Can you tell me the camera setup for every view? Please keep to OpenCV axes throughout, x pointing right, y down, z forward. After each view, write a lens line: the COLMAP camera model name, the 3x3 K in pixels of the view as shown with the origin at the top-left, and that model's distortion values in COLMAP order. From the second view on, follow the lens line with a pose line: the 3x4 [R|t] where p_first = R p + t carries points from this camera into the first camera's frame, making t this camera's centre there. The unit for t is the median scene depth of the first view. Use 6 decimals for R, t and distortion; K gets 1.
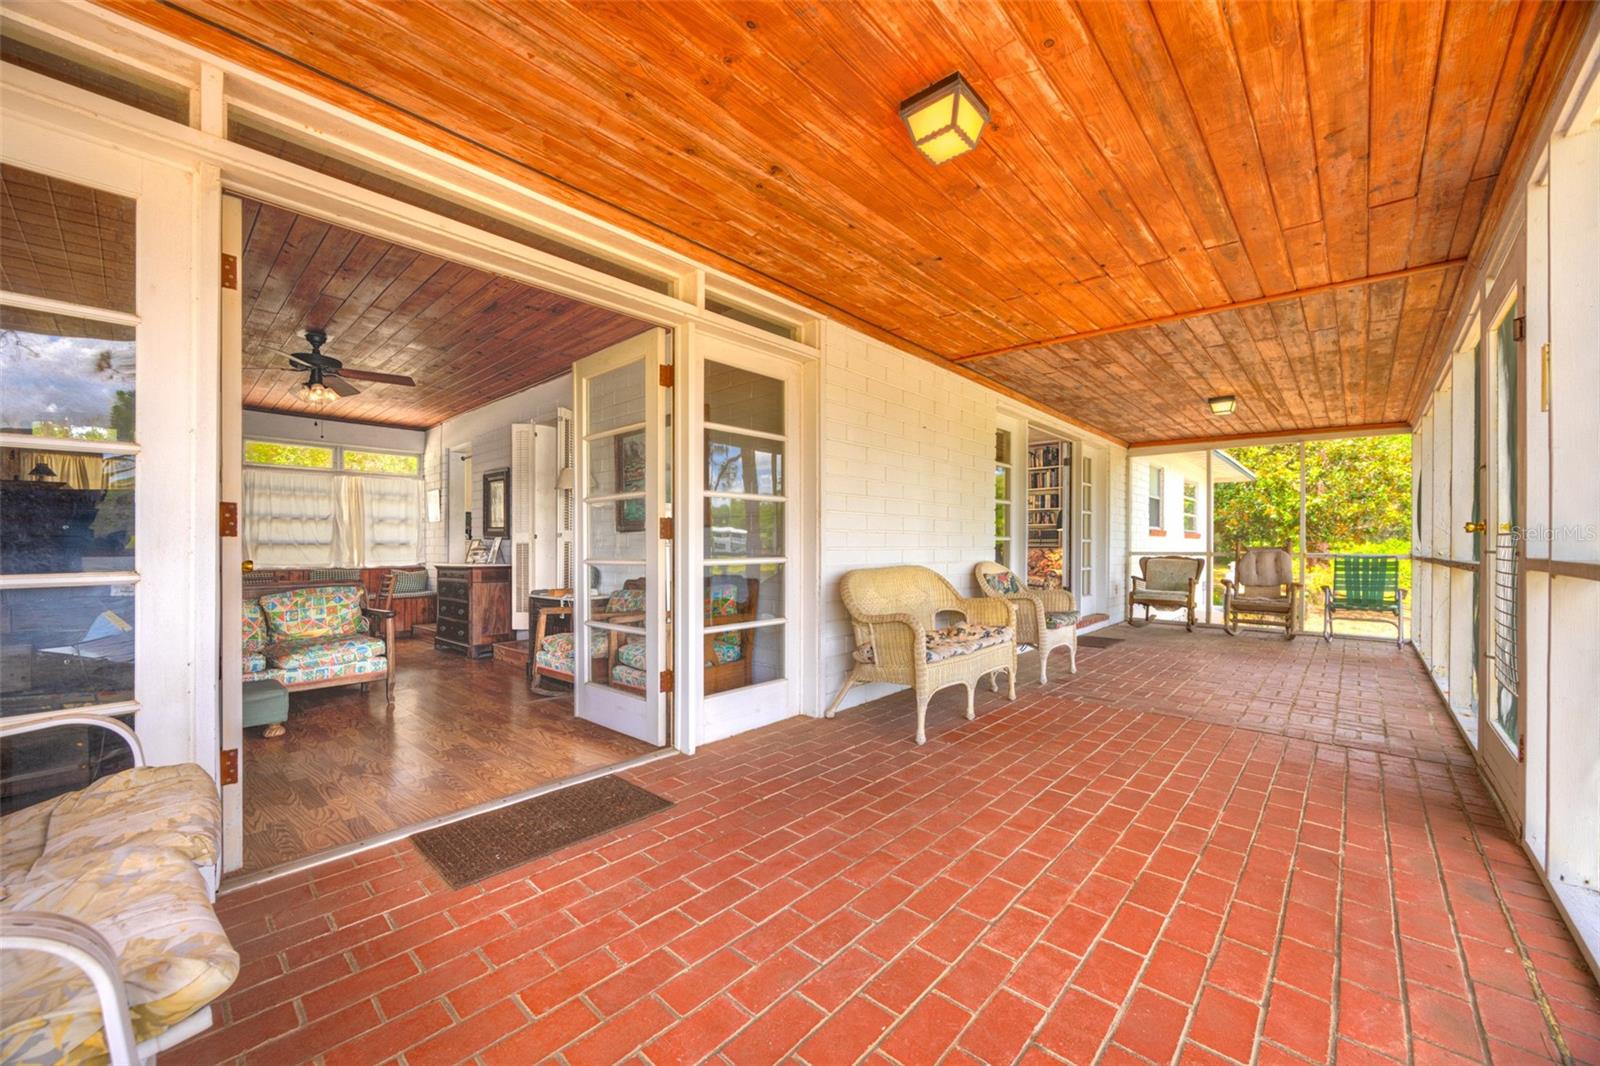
lens RADIAL K [[606.8, 0, 794.6], [0, 606.8, 548.4], [0, 0, 1]] dist [0.000623, 0.000028]
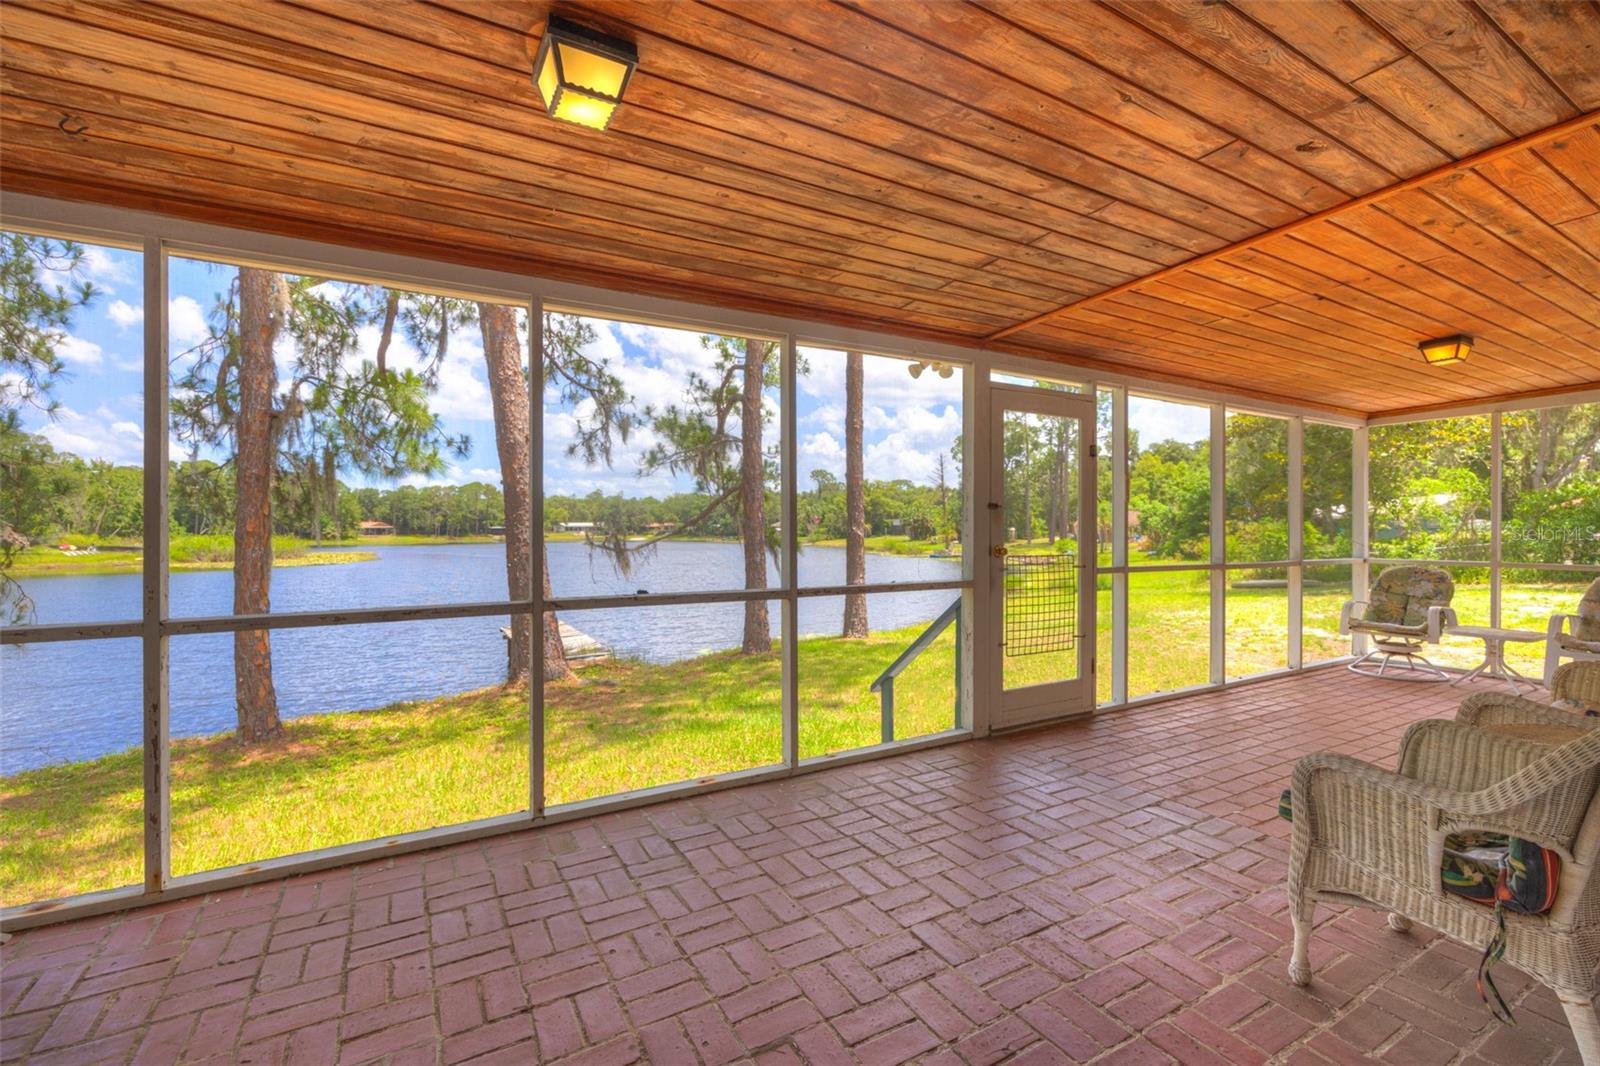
lens RADIAL K [[694.1, 0, 804.9], [0, 694.1, 530.3], [0, 0, 1]] dist [-0.001210, -0.000144]
pose [[-0.956599, -0.000642, 0.291406, 0.787223], [0.000915, 0.999986, 0.005205, -0.066004], [-0.291405, 0.005245, -0.956585, 1.870633]]
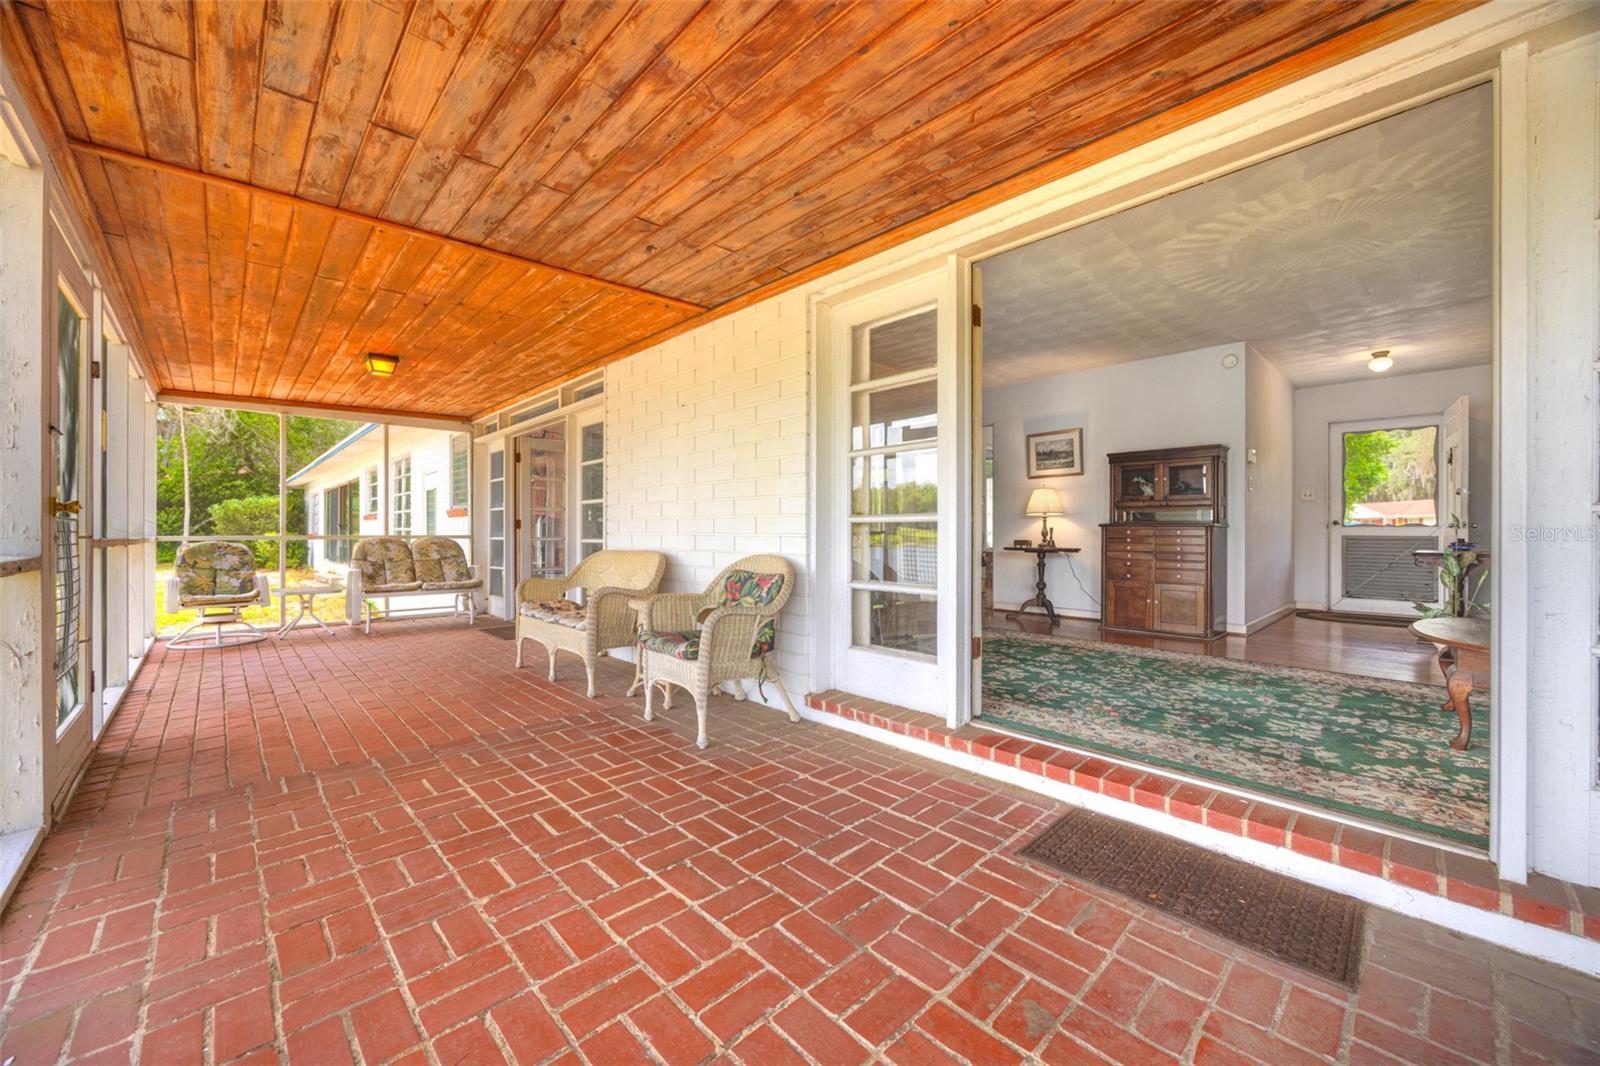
lens RADIAL K [[612.1, 0, 800.0], [0, 612.1, 533.0], [0, 0, 1]] dist [-0.000286, -0.000162]
pose [[-0.063207, 0.002482, -0.997997, 1.346390], [-0.006714, 0.999973, 0.002913, -0.007215], [0.997978, 0.006884, -0.063189, 1.455797]]
